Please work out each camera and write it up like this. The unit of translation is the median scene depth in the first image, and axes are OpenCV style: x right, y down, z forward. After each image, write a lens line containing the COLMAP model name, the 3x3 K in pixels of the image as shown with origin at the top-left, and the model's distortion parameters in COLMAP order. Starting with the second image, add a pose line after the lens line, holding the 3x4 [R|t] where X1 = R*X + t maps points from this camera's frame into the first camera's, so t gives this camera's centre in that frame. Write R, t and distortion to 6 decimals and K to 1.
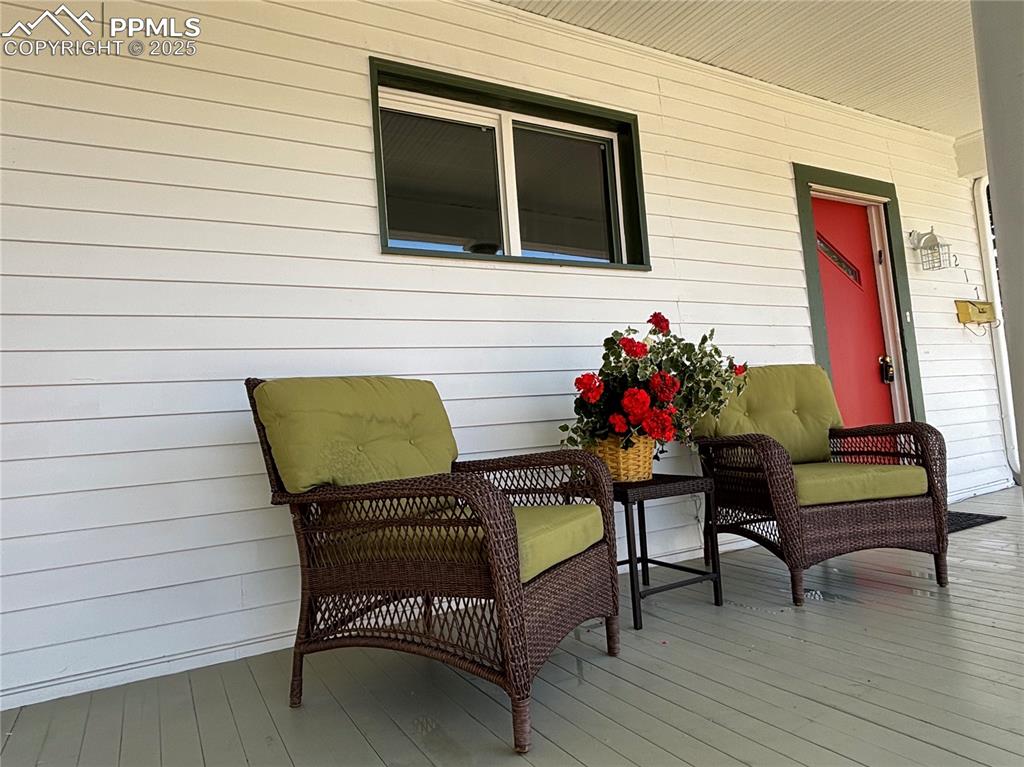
lens RADIAL K [[642.2, 0, 512.0], [0, 642.2, 383.5], [0, 0, 1]] dist [-0.003149, -0.002547]
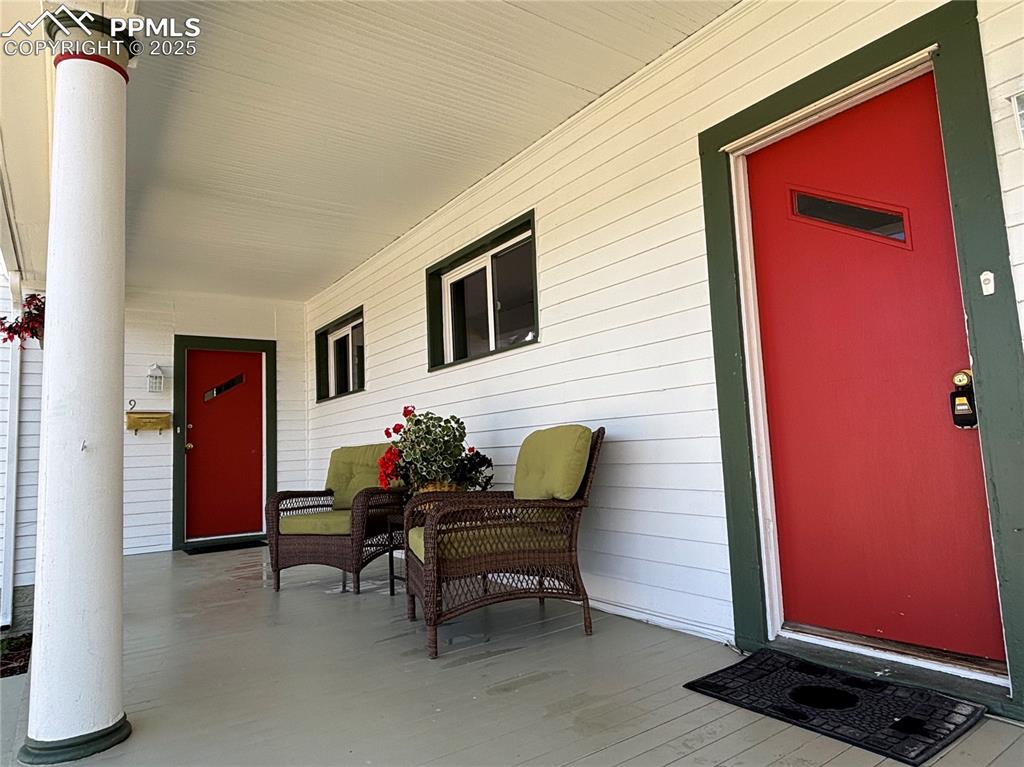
lens RADIAL K [[642.2, 0, 512.0], [0, 642.2, 383.5], [0, 0, 1]] dist [-0.003149, -0.002547]
pose [[0.110188, -0.040118, -0.993101, 1.309371], [0.096781, 0.994870, -0.029451, -0.067782], [0.989188, -0.092868, 0.113505, 0.782994]]
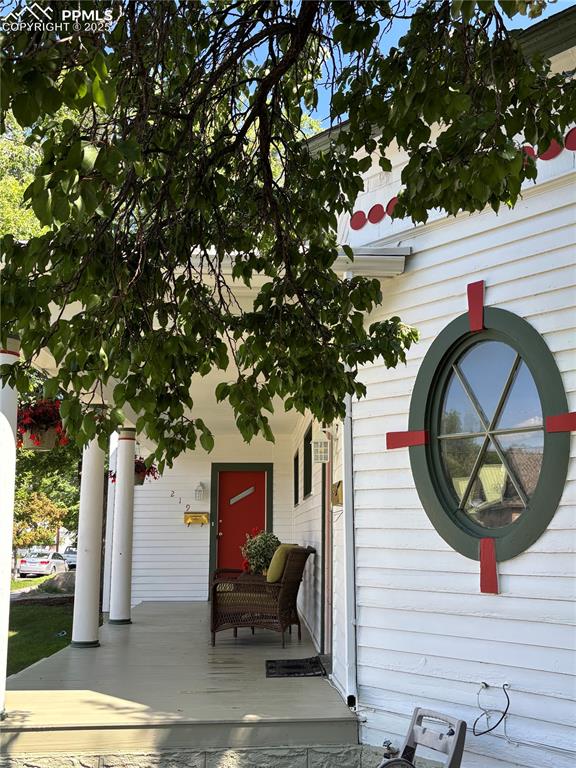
lens RADIAL K [[766.8, 0, 288.0], [0, 766.8, 384.0], [0, 0, 1]] dist [0.072786, -0.163776]
pose [[-0.482407, -0.096630, -0.870601, 2.378723], [0.083993, 0.984214, -0.155782, -0.138090], [0.871911, -0.148275, -0.466675, 2.138120]]
